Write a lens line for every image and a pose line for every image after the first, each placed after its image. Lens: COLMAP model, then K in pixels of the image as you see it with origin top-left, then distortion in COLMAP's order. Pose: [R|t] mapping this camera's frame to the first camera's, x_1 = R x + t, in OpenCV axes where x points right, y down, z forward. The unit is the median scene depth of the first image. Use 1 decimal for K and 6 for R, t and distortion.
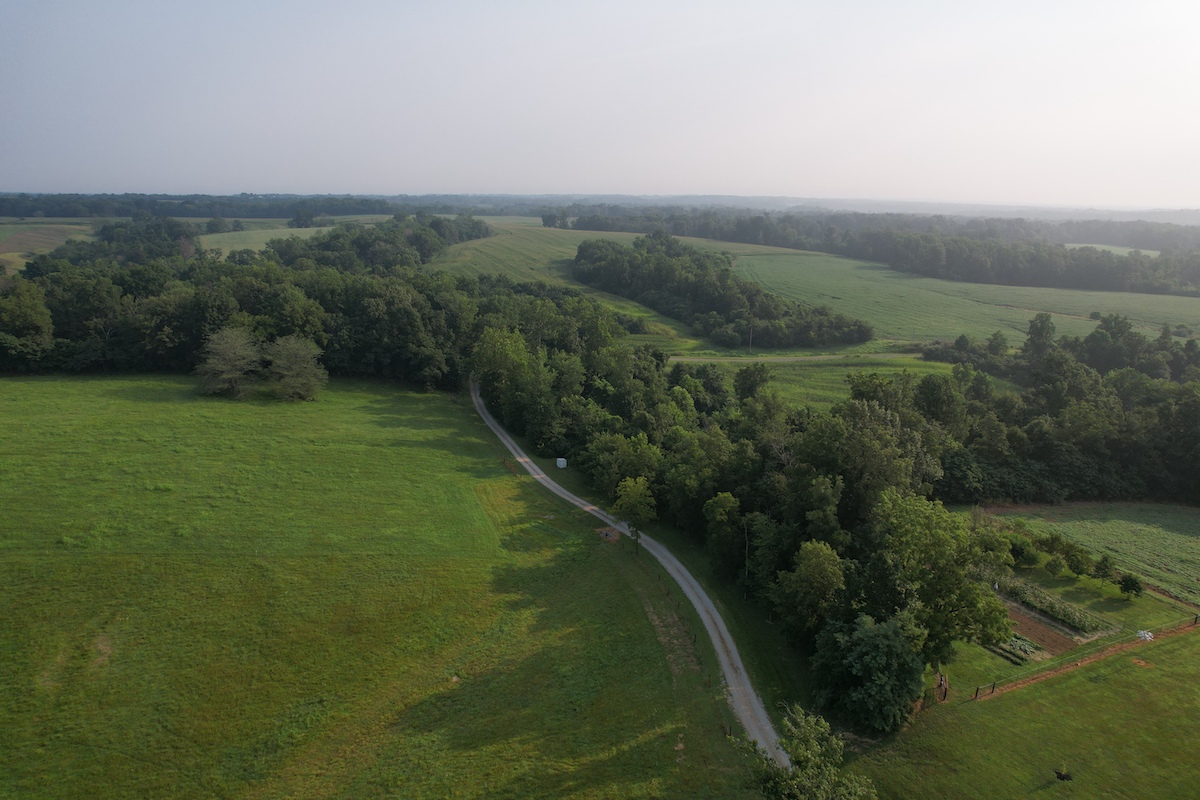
lens RADIAL K [[754.7, 0, 603.3], [0, 754.7, 406.0], [0, 0, 1]] dist [-0.088086, 0.064162]
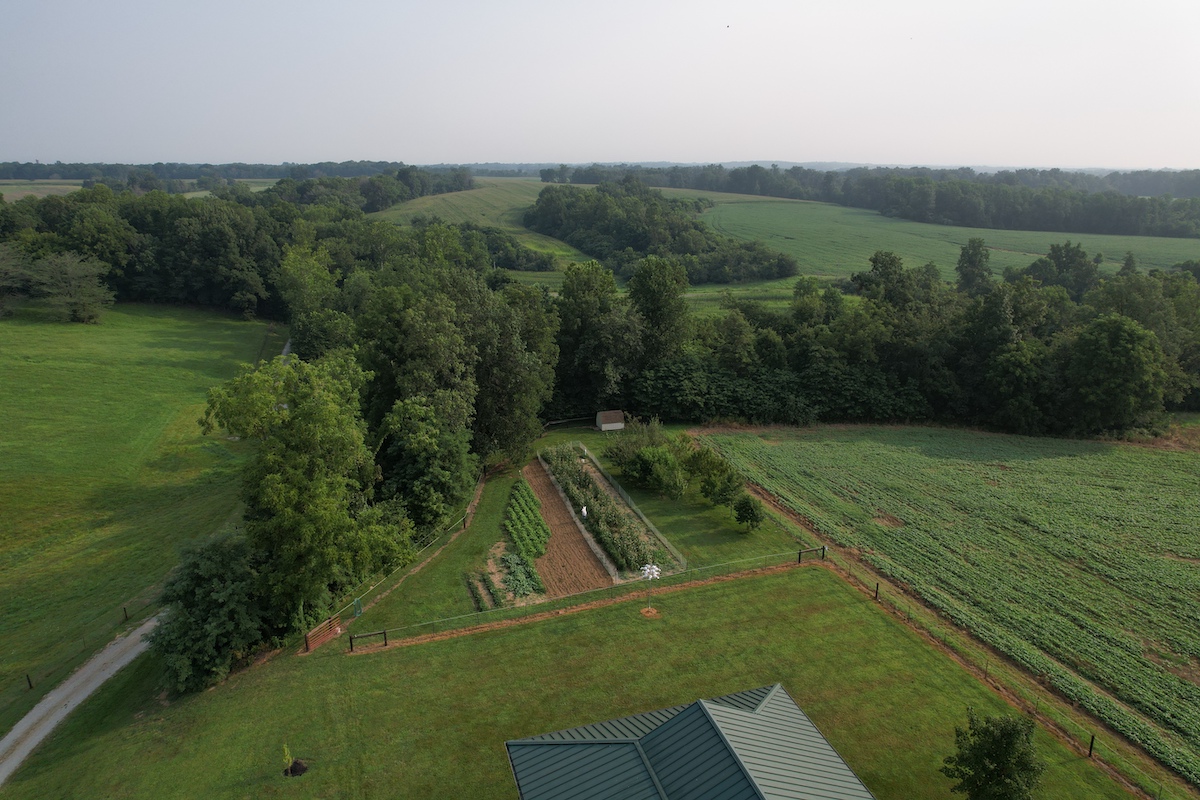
lens RADIAL K [[754.7, 0, 603.3], [0, 754.7, 406.0], [0, 0, 1]] dist [-0.088086, 0.064162]
pose [[0.997338, 0.010839, -0.072105, 0.277807], [-0.008184, 0.999281, 0.037020, 0.051416], [0.072454, -0.036331, 0.996710, 0.121219]]
